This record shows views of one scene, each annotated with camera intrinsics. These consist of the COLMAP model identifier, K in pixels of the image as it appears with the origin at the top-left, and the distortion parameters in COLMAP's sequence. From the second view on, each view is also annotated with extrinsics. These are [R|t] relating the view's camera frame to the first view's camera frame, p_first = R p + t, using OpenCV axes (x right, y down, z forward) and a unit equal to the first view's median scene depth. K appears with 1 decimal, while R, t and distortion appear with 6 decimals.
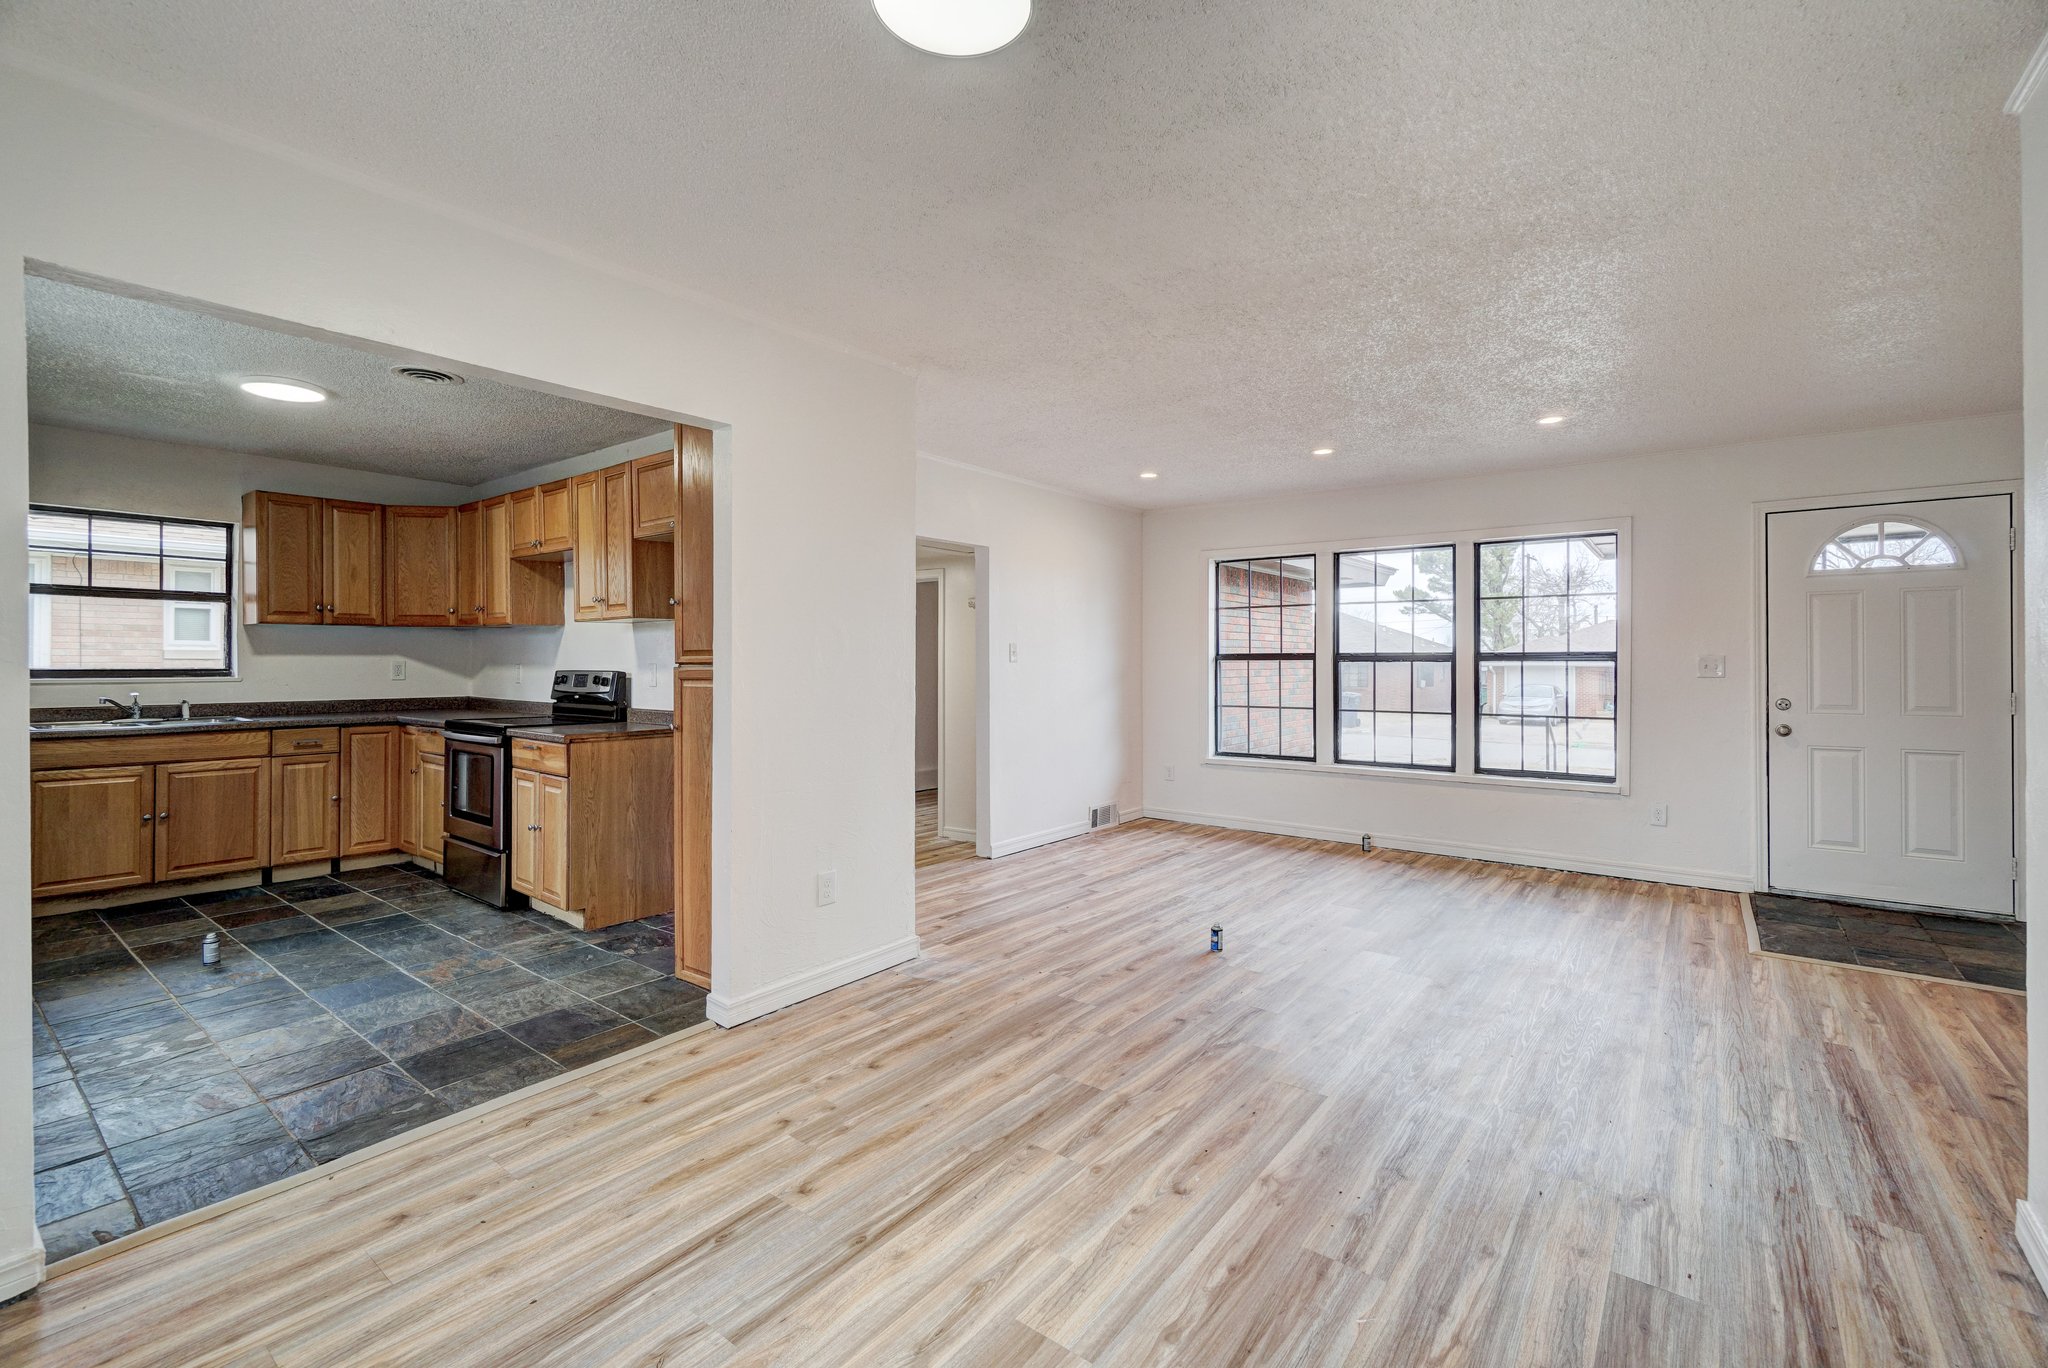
lens RADIAL K [[897.0, 0, 1027.1], [0, 897.0, 669.7], [0, 0, 1]] dist [-0.001776, 0.006129]
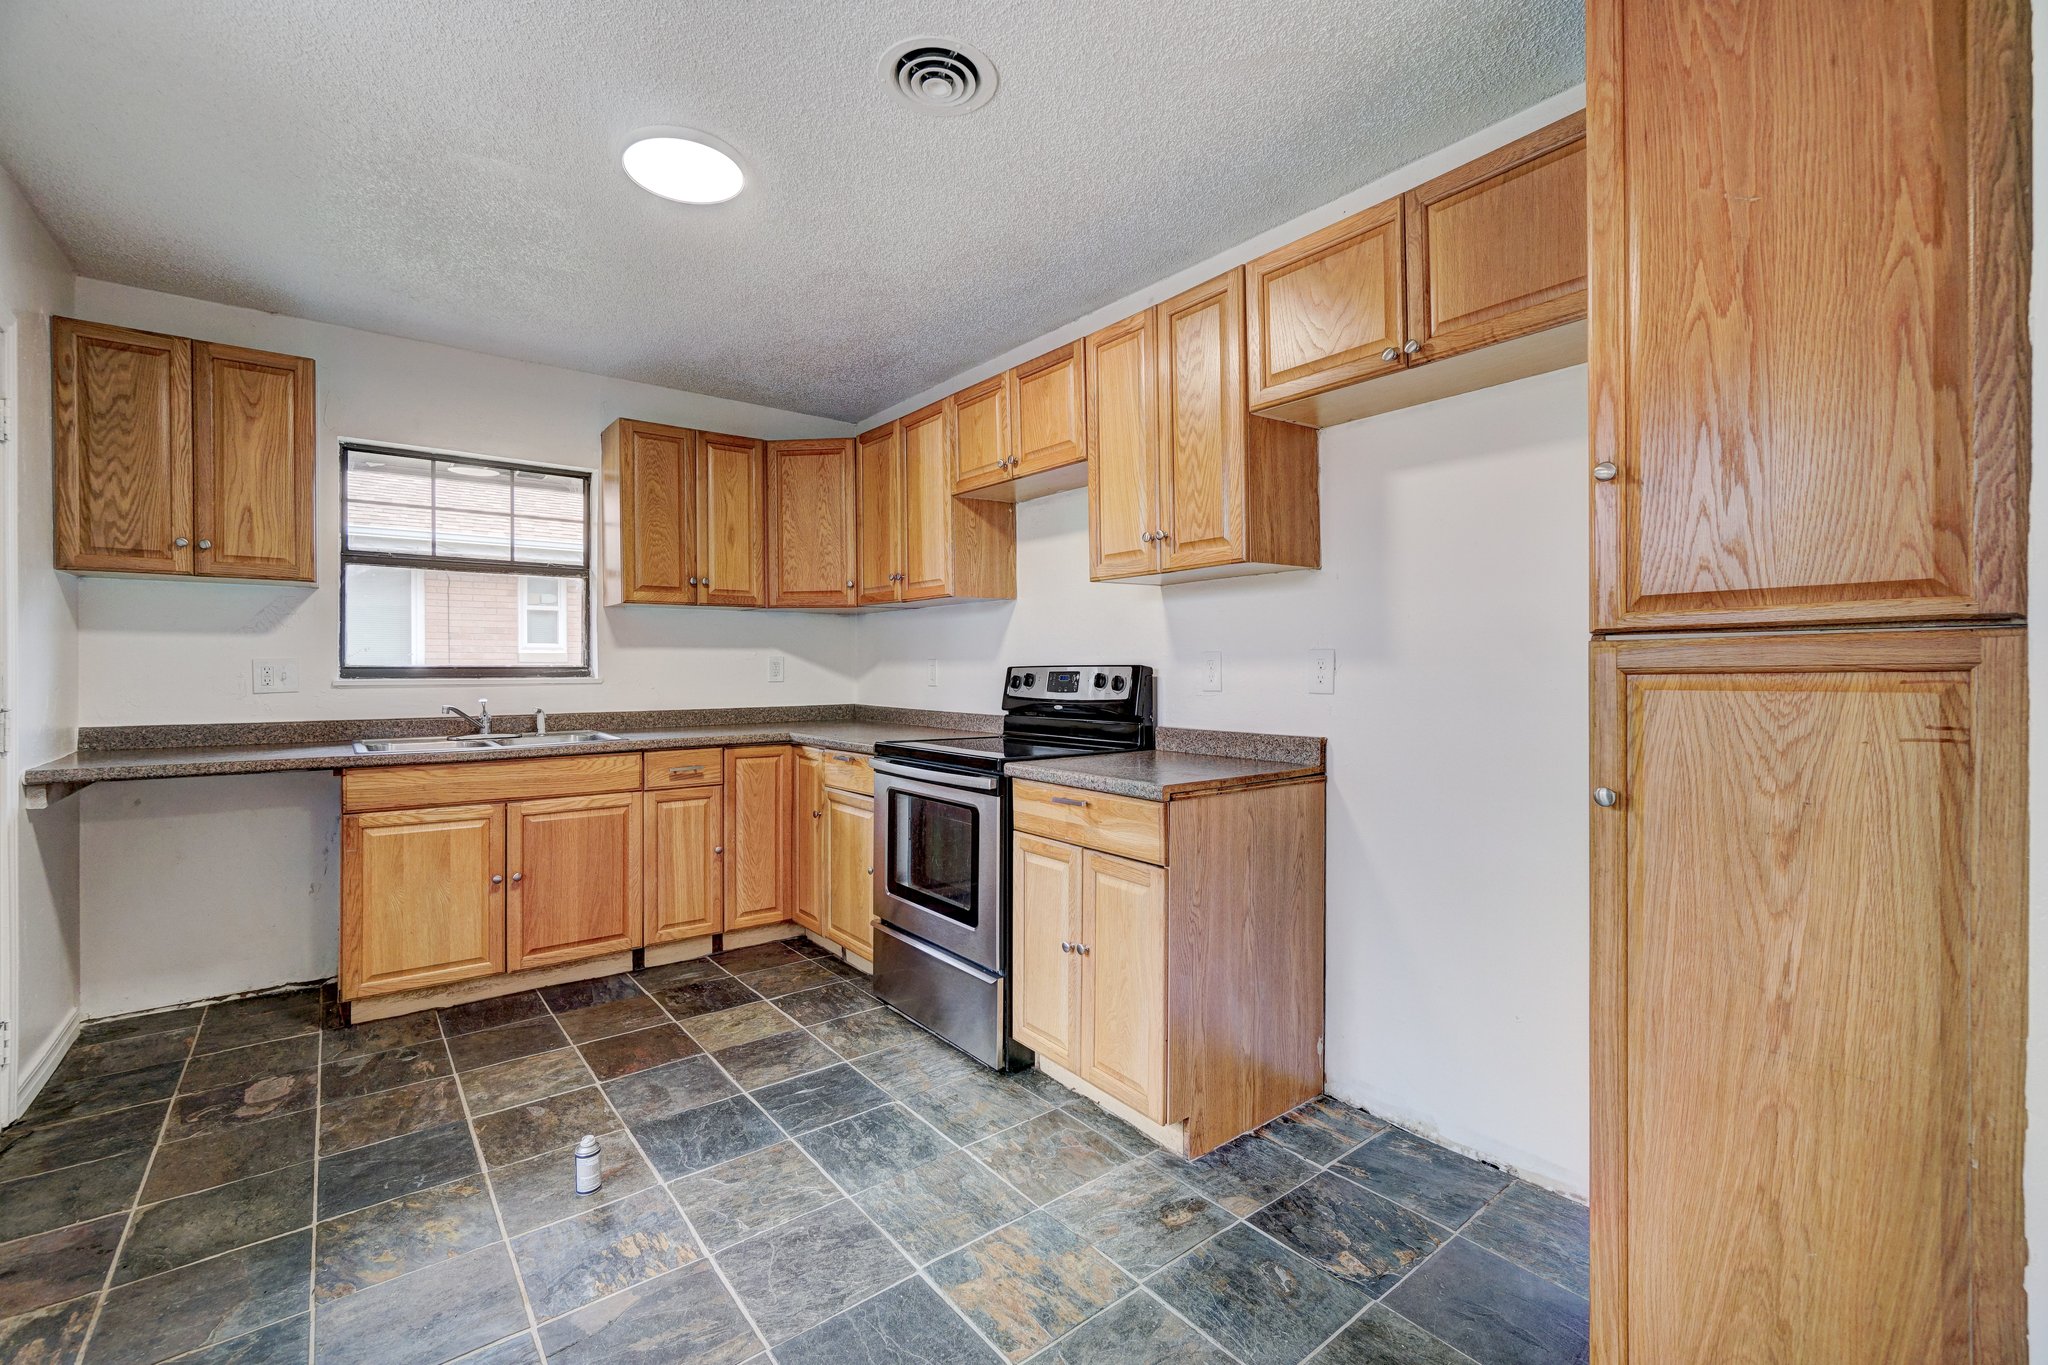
lens RADIAL K [[867.5, 0, 1024.0], [0, 867.5, 682.5], [0, 0, 1]] dist [-0.005795, 0.005222]
pose [[0.971832, -0.000927, -0.235673, -0.379422], [0.002598, 0.999974, 0.006776, 0.008643], [0.235661, -0.007198, 0.971809, 0.399749]]
